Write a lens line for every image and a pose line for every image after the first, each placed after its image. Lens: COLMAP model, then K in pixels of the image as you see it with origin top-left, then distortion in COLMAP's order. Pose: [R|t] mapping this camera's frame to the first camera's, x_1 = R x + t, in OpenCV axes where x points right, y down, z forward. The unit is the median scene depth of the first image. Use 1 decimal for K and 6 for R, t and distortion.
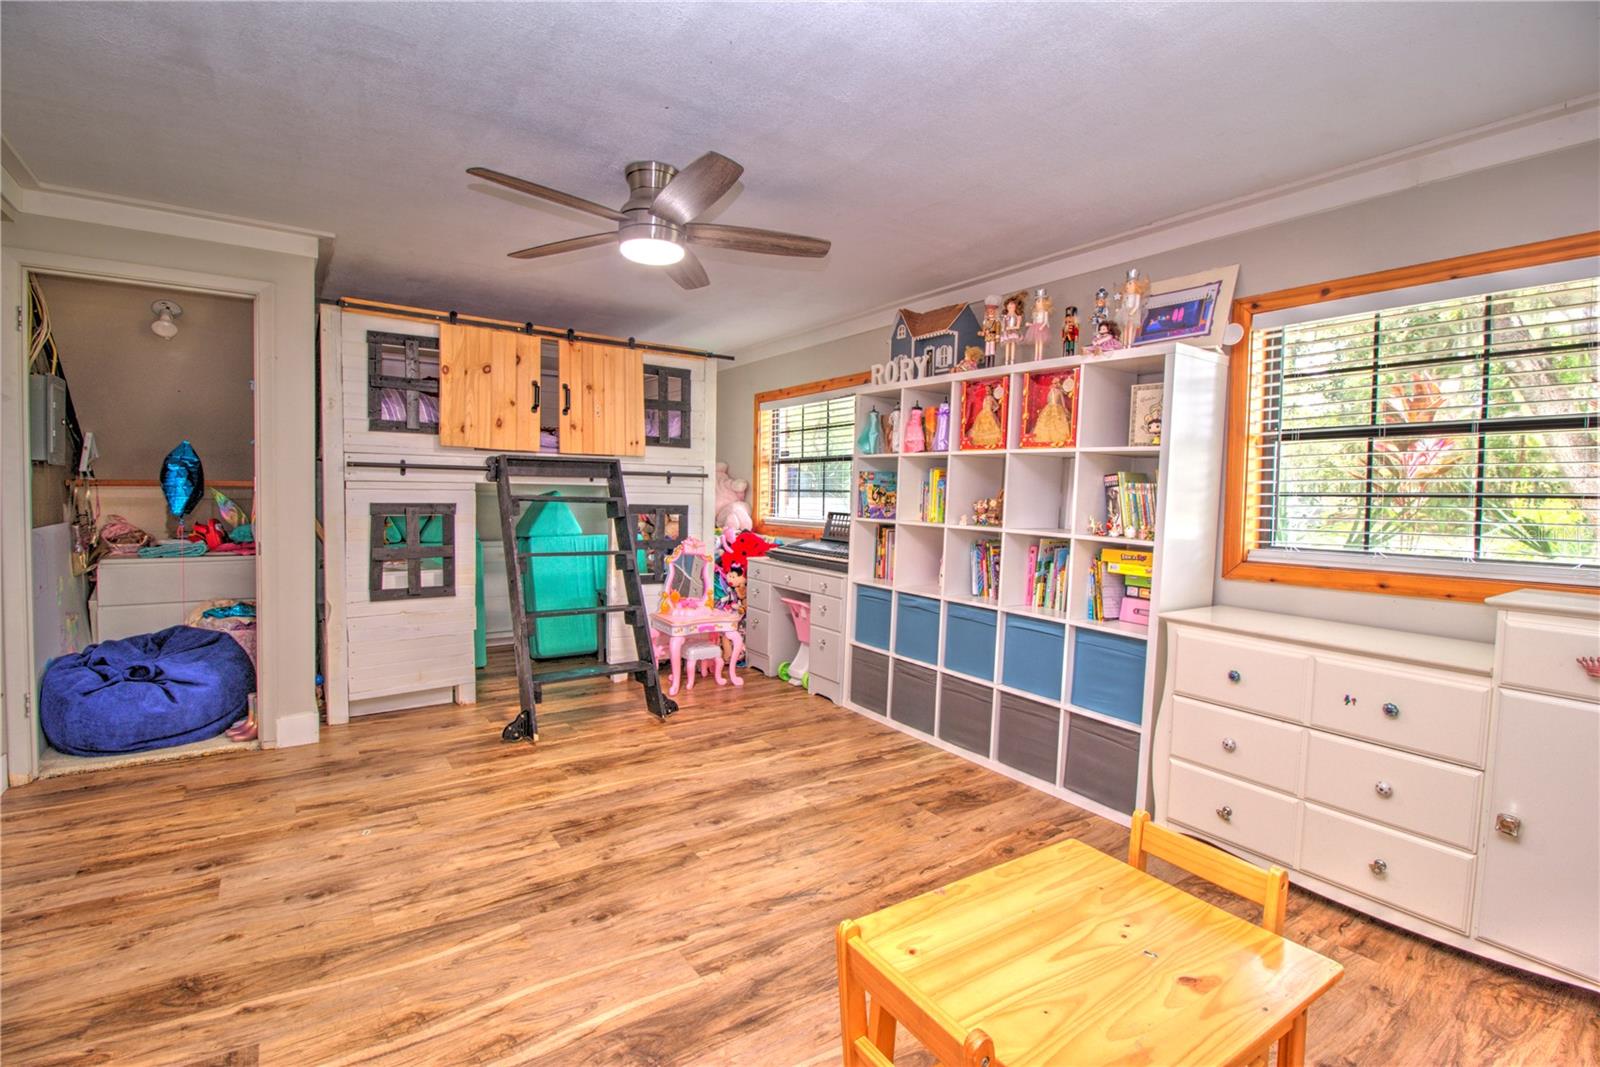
lens RADIAL K [[741.9, 0, 799.2], [0, 741.9, 530.2], [0, 0, 1]] dist [-0.010628, -0.006616]
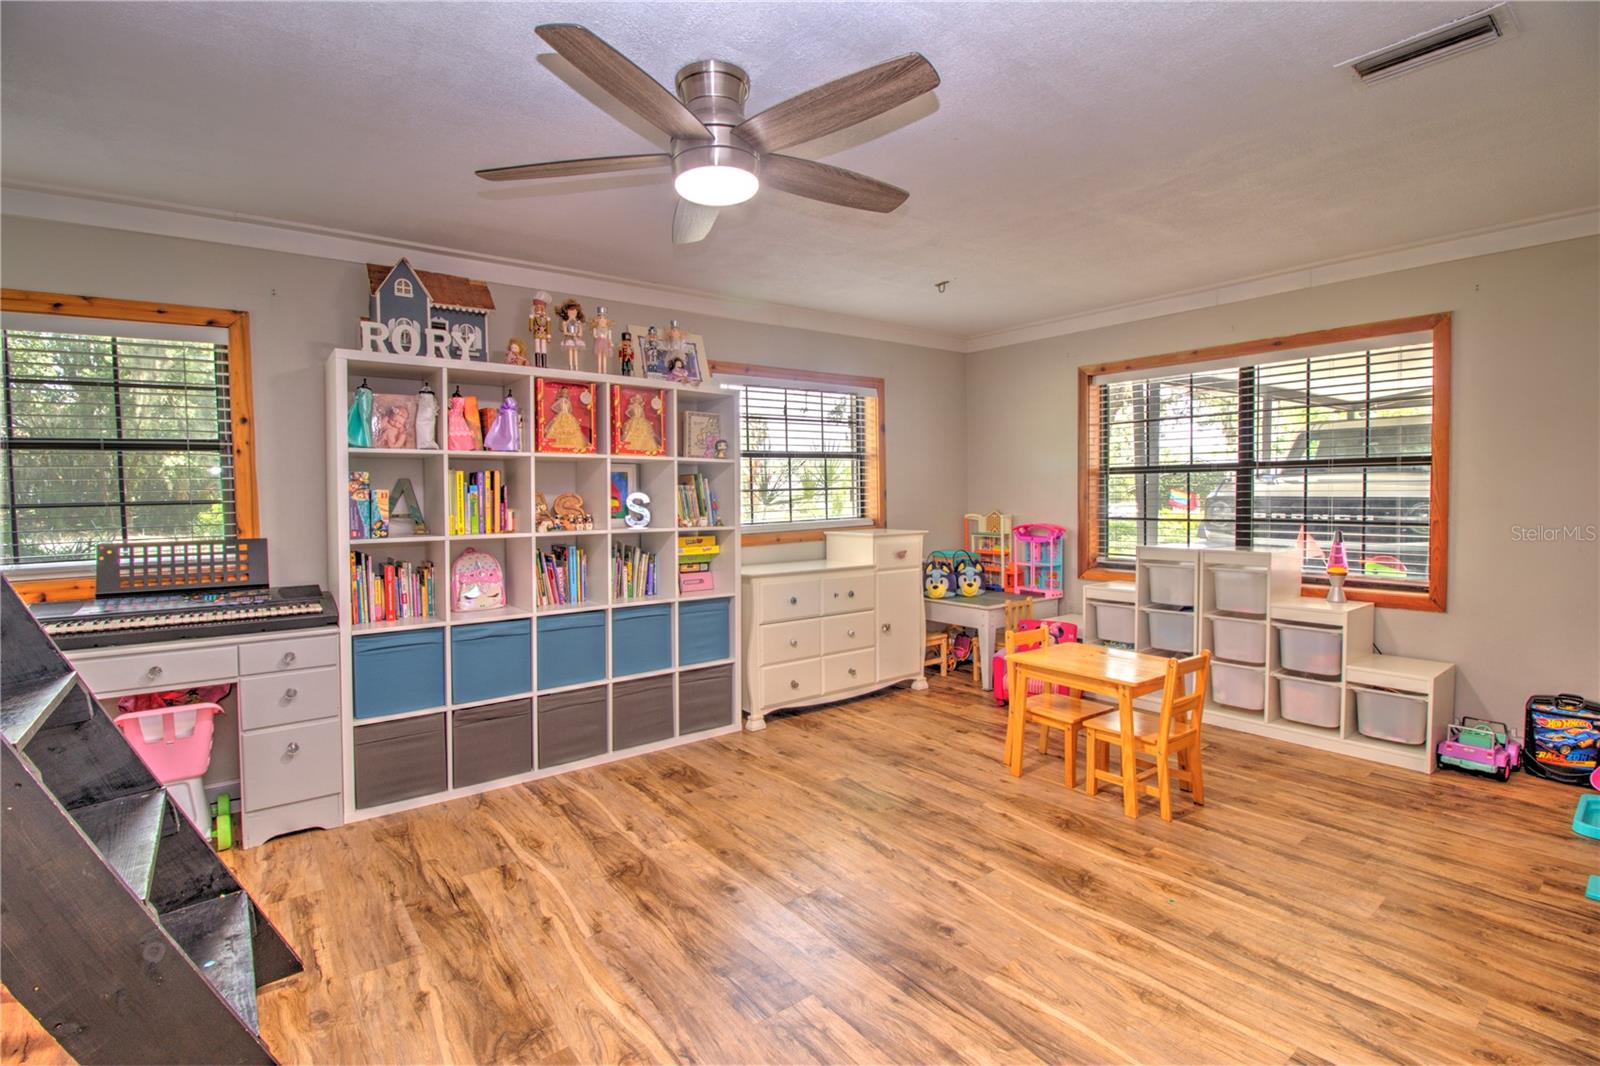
lens RADIAL K [[741.9, 0, 797.2], [0, 741.9, 526.4], [0, 0, 1]] dist [-0.010628, -0.006616]
pose [[-0.063275, -0.068047, 0.995674, -0.820530], [0.064320, 0.995321, 0.072111, -0.068515], [-0.995921, 0.068604, -0.058602, 0.828803]]
